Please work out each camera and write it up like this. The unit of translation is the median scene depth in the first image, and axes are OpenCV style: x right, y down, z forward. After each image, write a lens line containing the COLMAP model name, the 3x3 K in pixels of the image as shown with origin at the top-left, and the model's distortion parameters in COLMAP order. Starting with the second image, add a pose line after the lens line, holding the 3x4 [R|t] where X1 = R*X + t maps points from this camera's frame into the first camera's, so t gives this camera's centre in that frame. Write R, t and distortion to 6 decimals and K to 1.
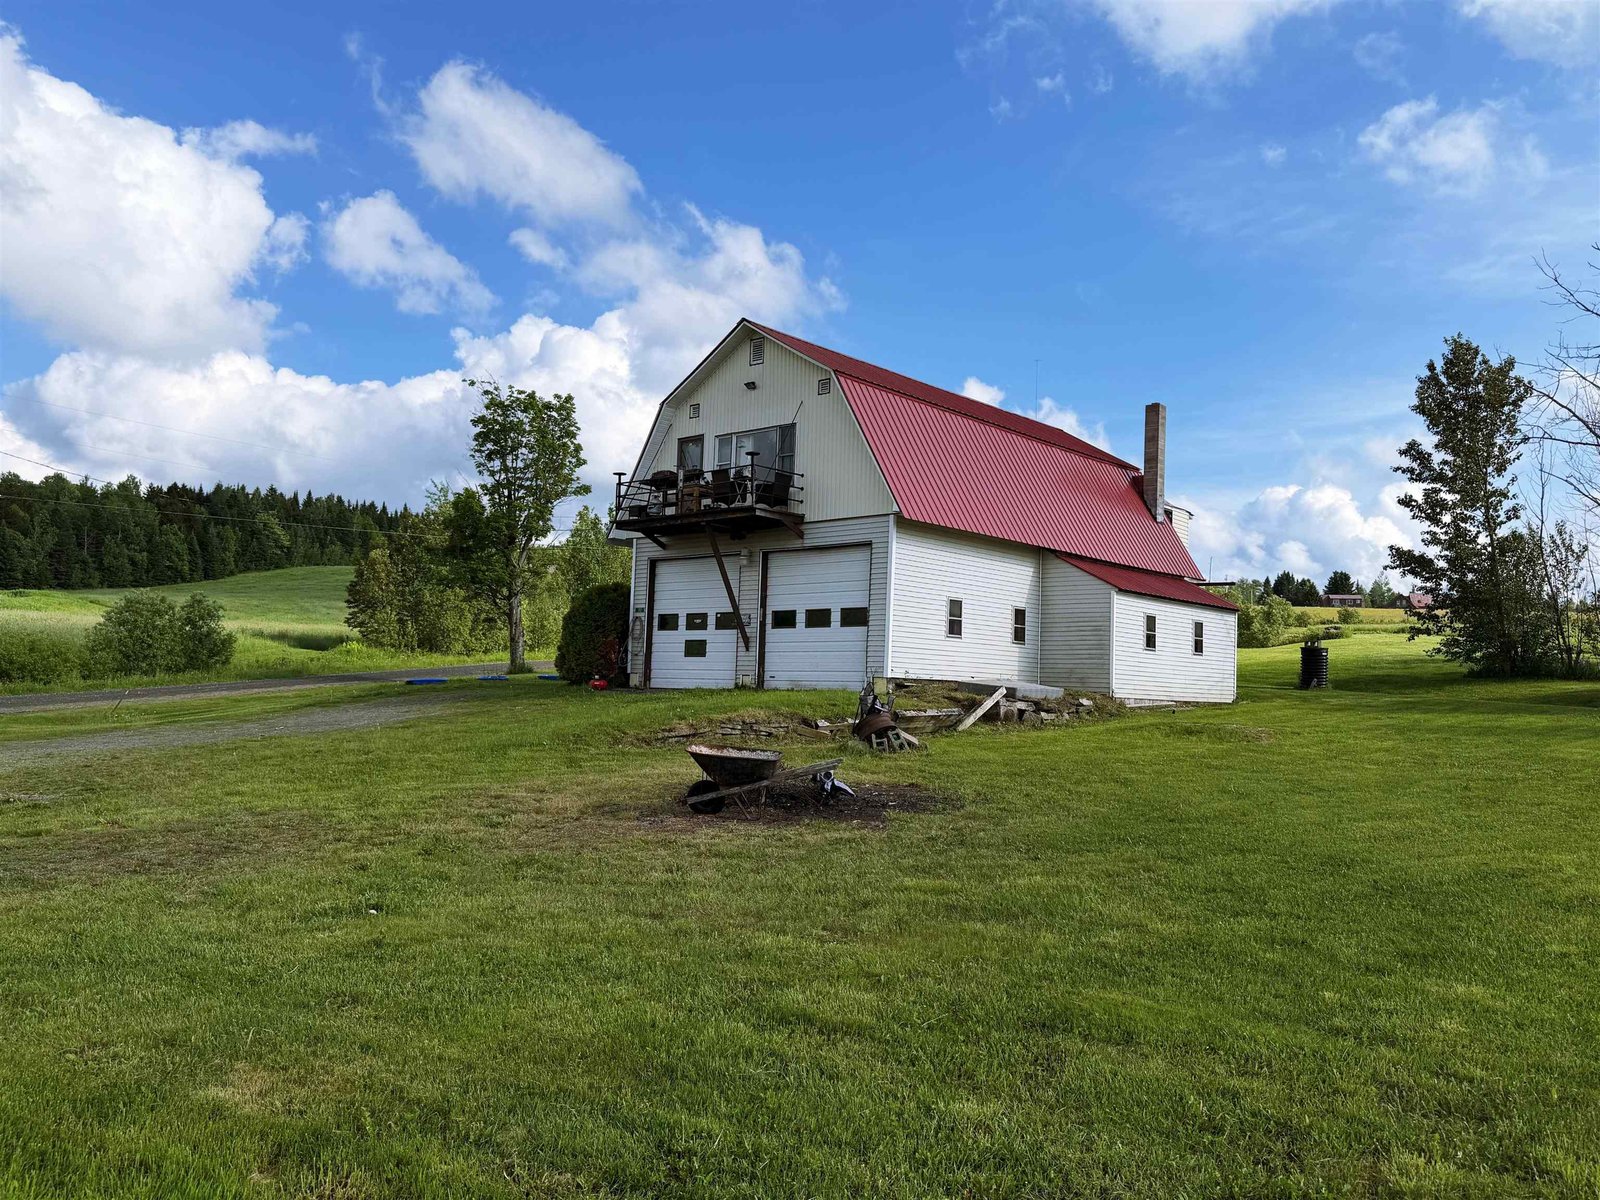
lens RADIAL K [[1094.1, 0, 800.0], [0, 1094.1, 600.0], [0, 0, 1]] dist [0.118960, -0.002321]
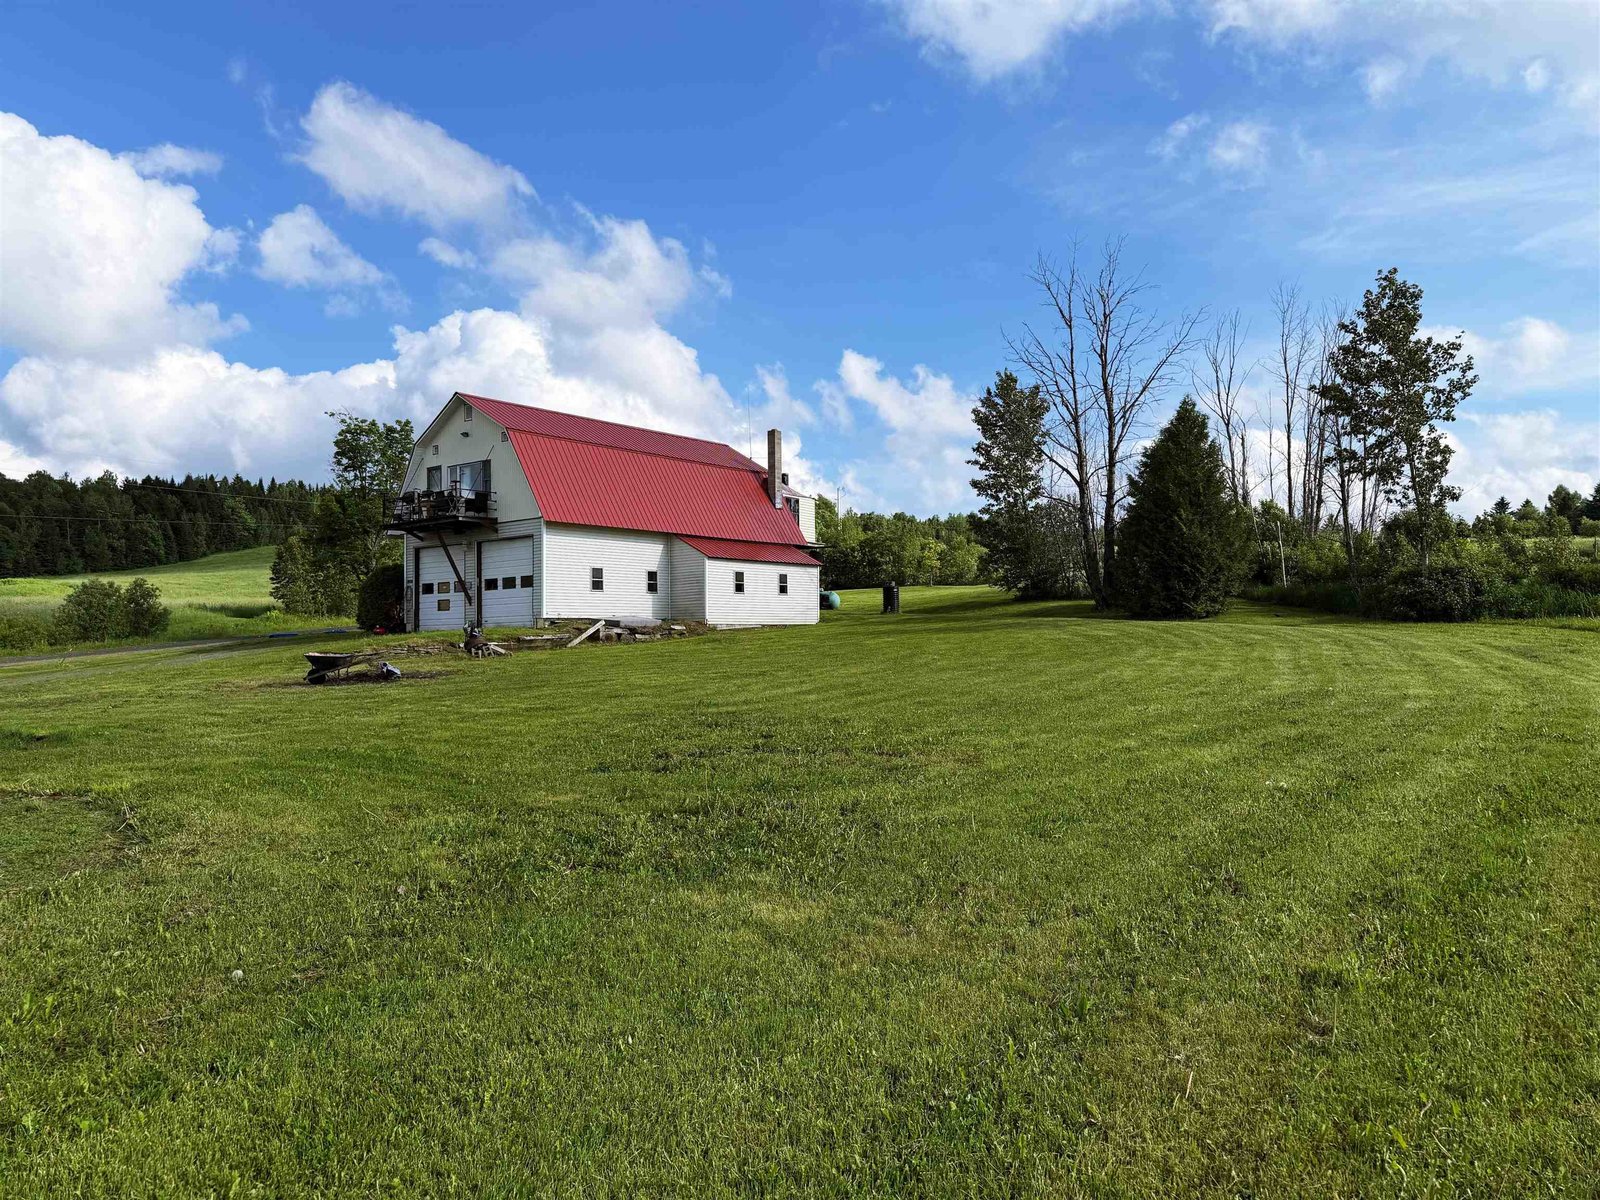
lens RADIAL K [[1081.0, 0, 802.4], [0, 1081.0, 642.3], [0, 0, 1]] dist [0.115250, 0.001861]
pose [[0.999055, -0.043438, -0.001544, 0.346597], [0.043419, 0.995717, 0.081621, -0.006730], [-0.002008, -0.081611, 0.996662, -0.467118]]
